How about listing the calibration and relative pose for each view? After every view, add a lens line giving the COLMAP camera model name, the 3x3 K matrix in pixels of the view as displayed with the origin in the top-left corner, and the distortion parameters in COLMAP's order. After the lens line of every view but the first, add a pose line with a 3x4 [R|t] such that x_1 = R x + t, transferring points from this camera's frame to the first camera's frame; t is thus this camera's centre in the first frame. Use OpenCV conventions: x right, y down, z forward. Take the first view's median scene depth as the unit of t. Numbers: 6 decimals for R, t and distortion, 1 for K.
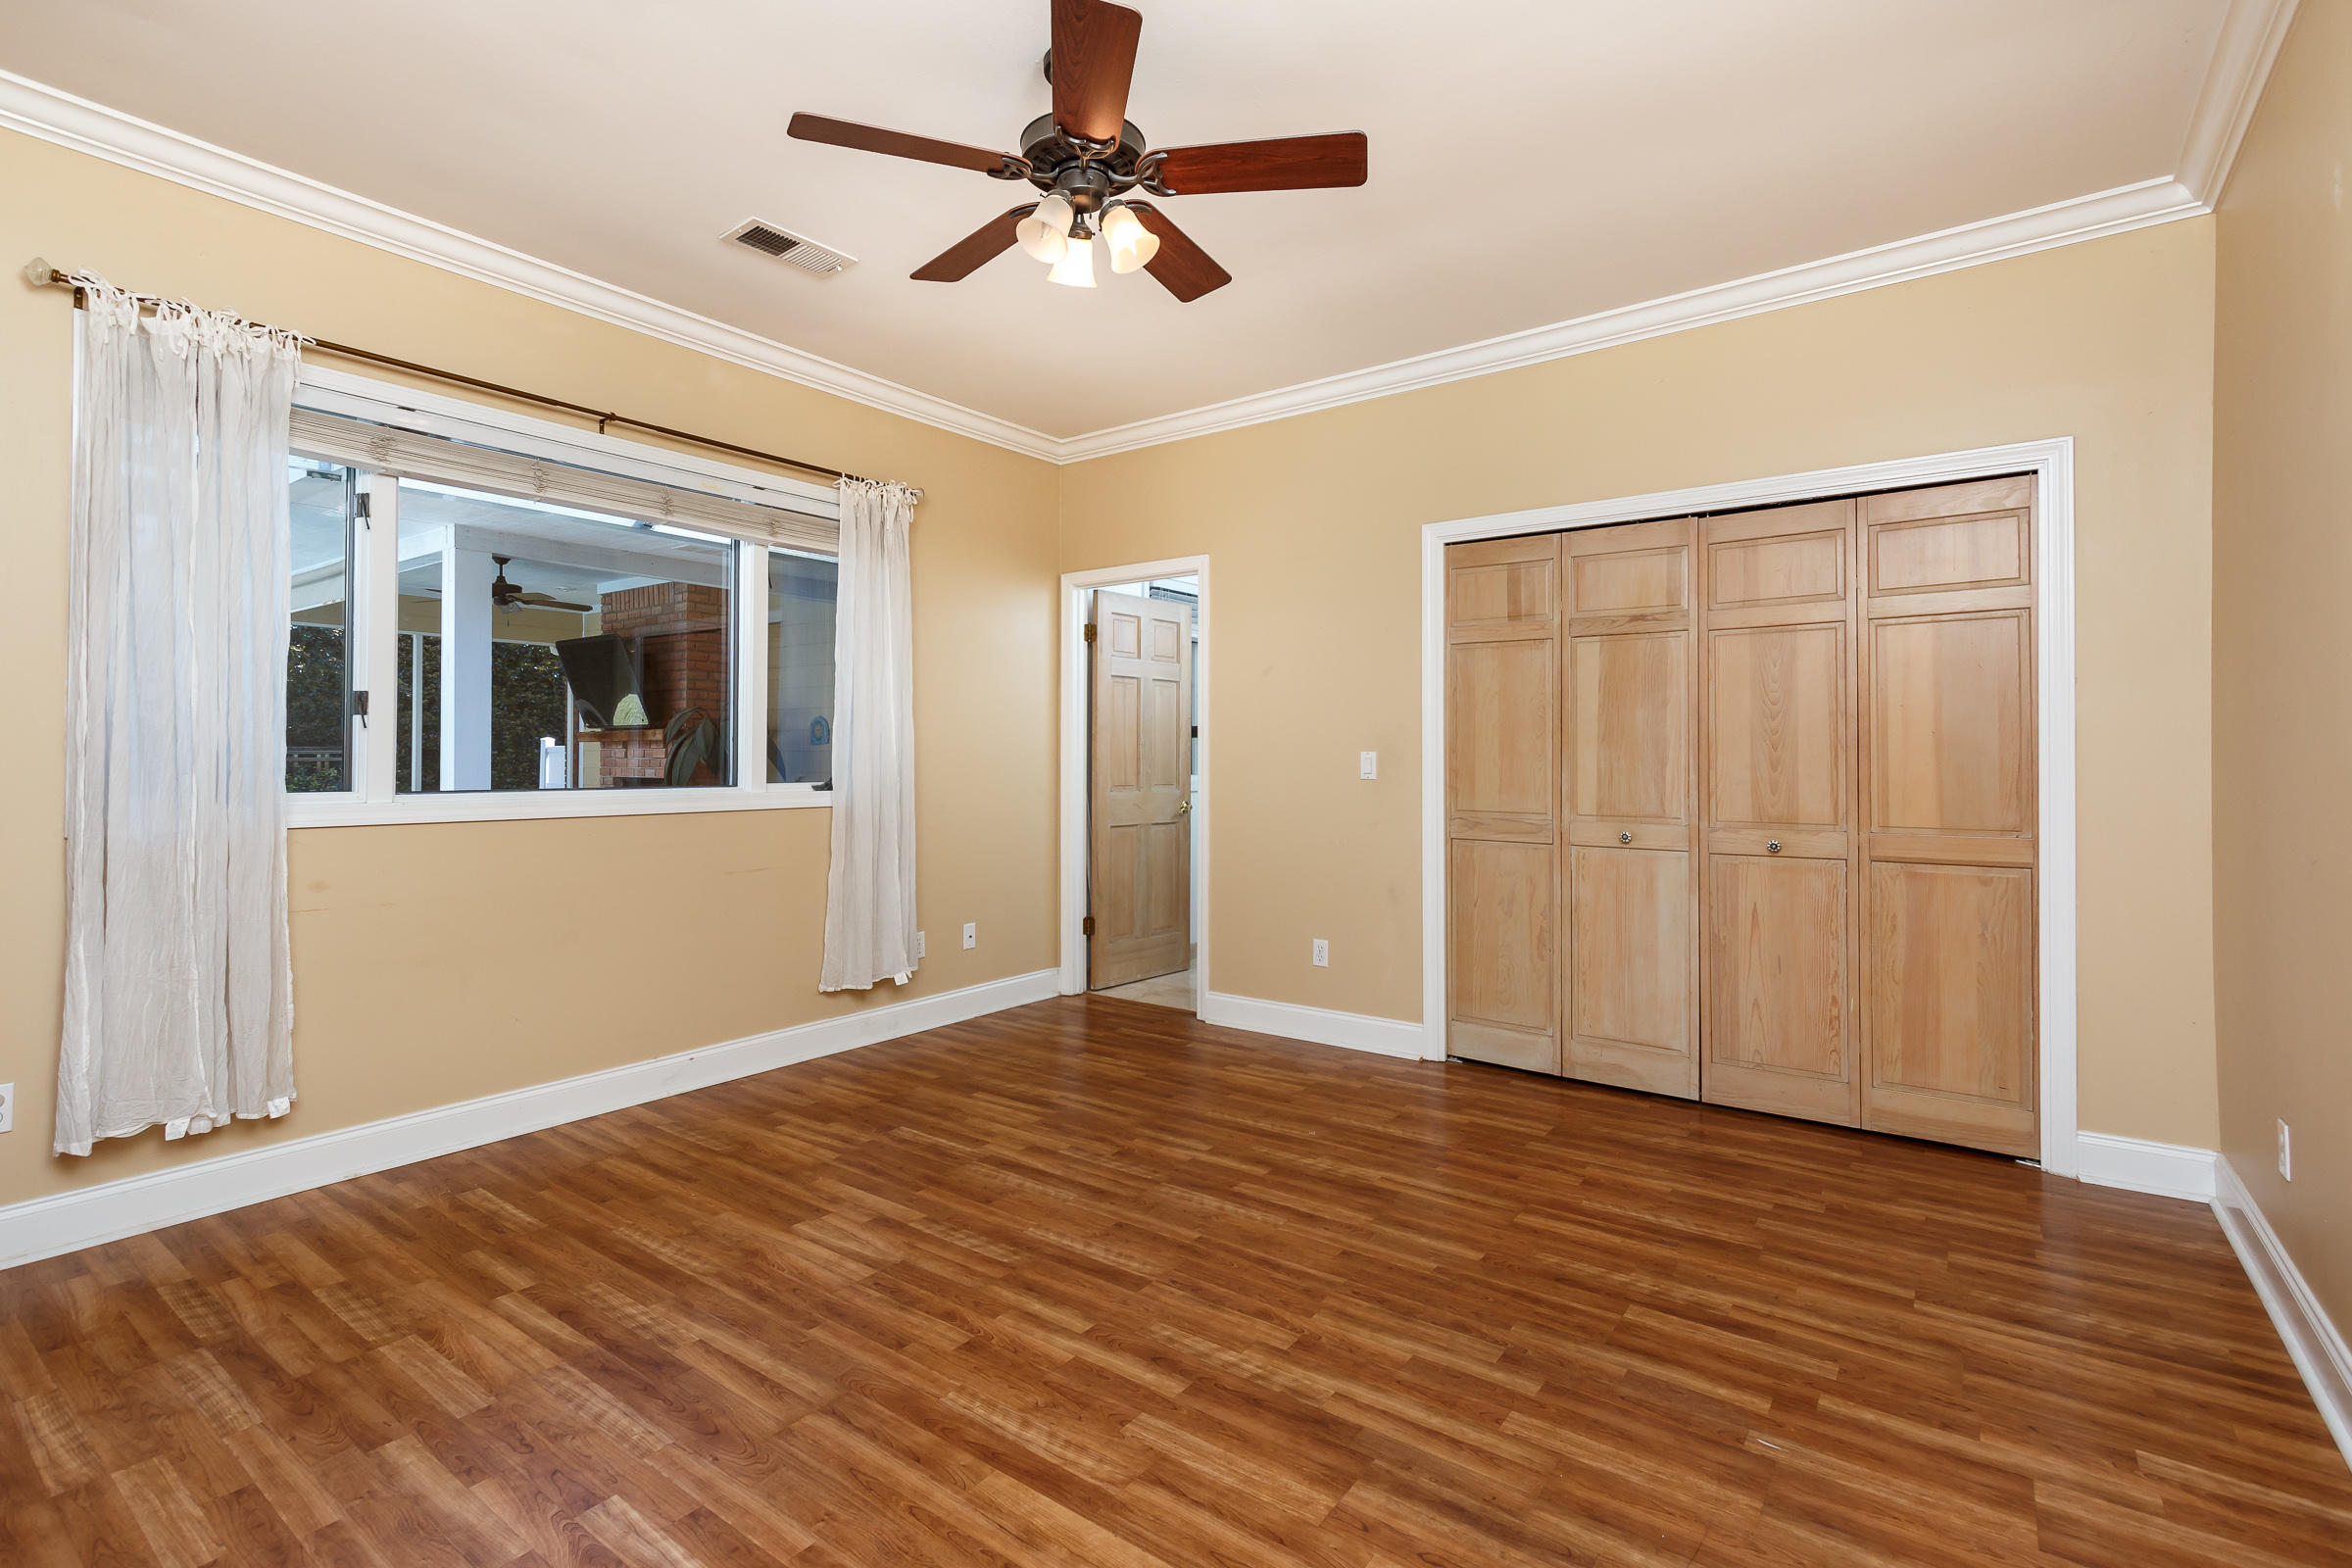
lens RADIAL K [[1089.8, 0, 1159.0], [0, 1089.8, 744.0], [0, 0, 1]] dist [0.001058, -0.000430]
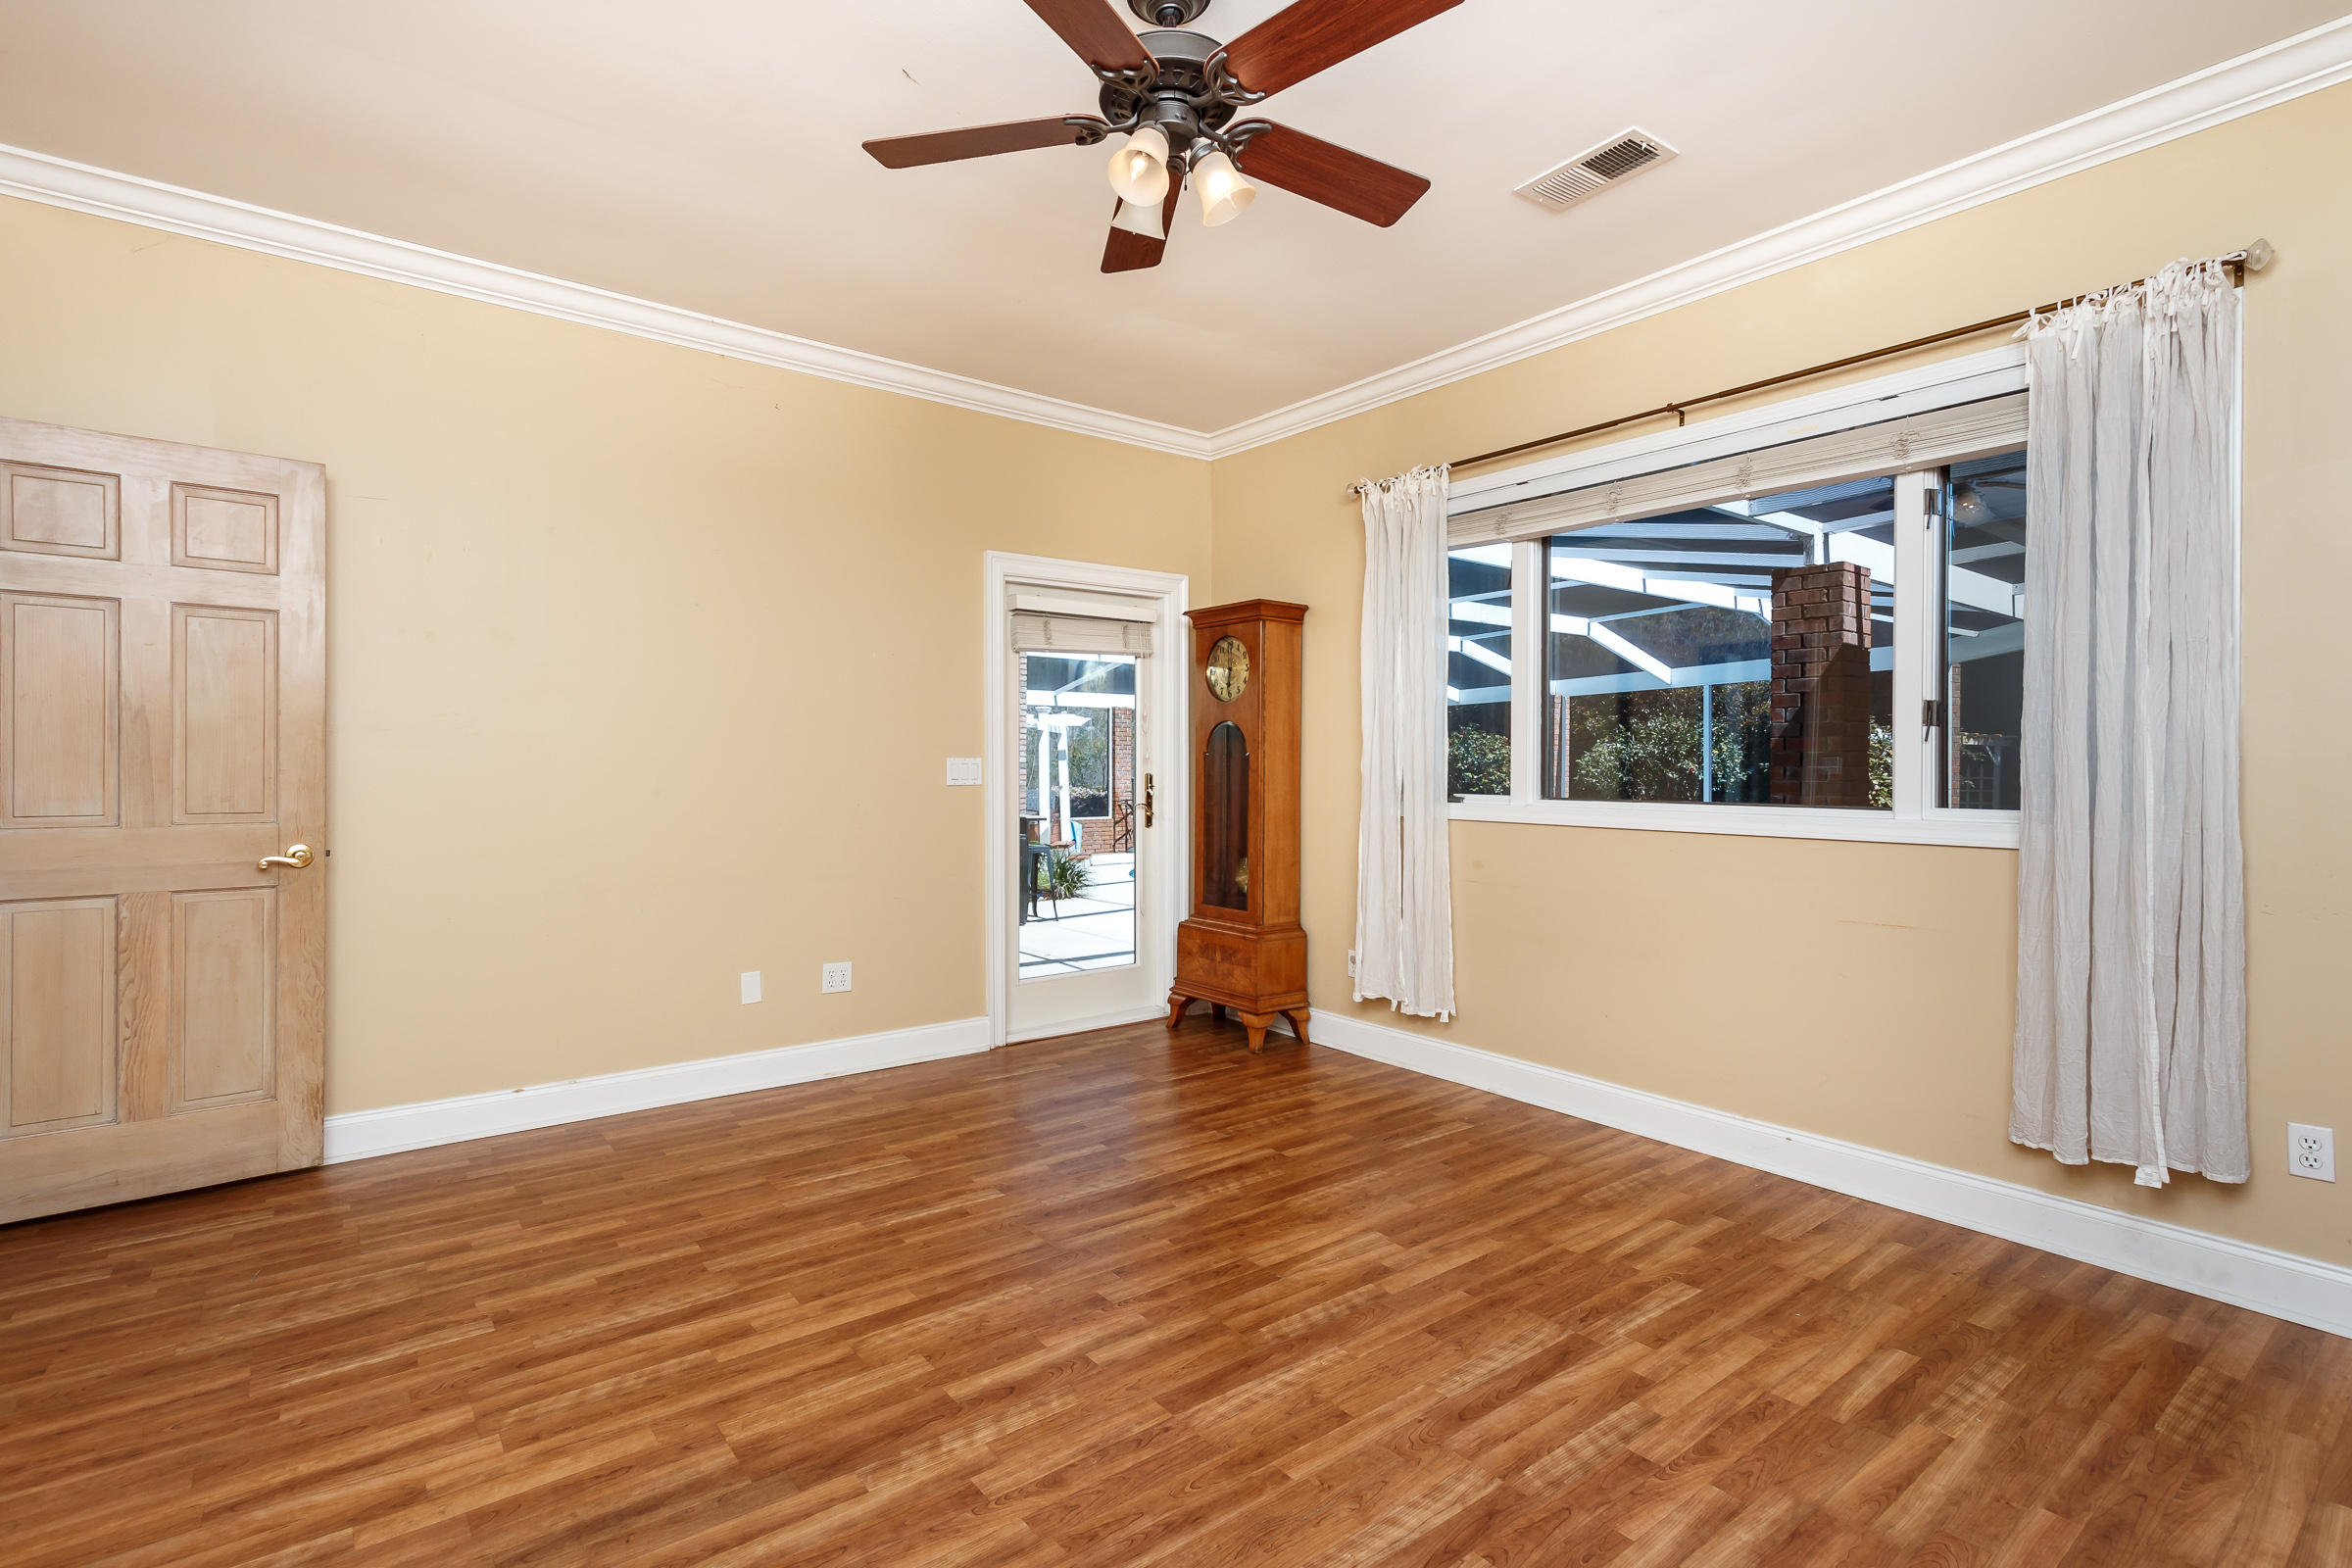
lens RADIAL K [[1089.8, 0, 1159.0], [0, 1089.8, 744.0], [0, 0, 1]] dist [0.001058, -0.000430]
pose [[-0.268276, -0.019930, -0.963136, 0.761055], [0.003569, 0.999759, -0.021682, 0.009728], [0.963336, -0.009254, -0.268140, 1.166182]]
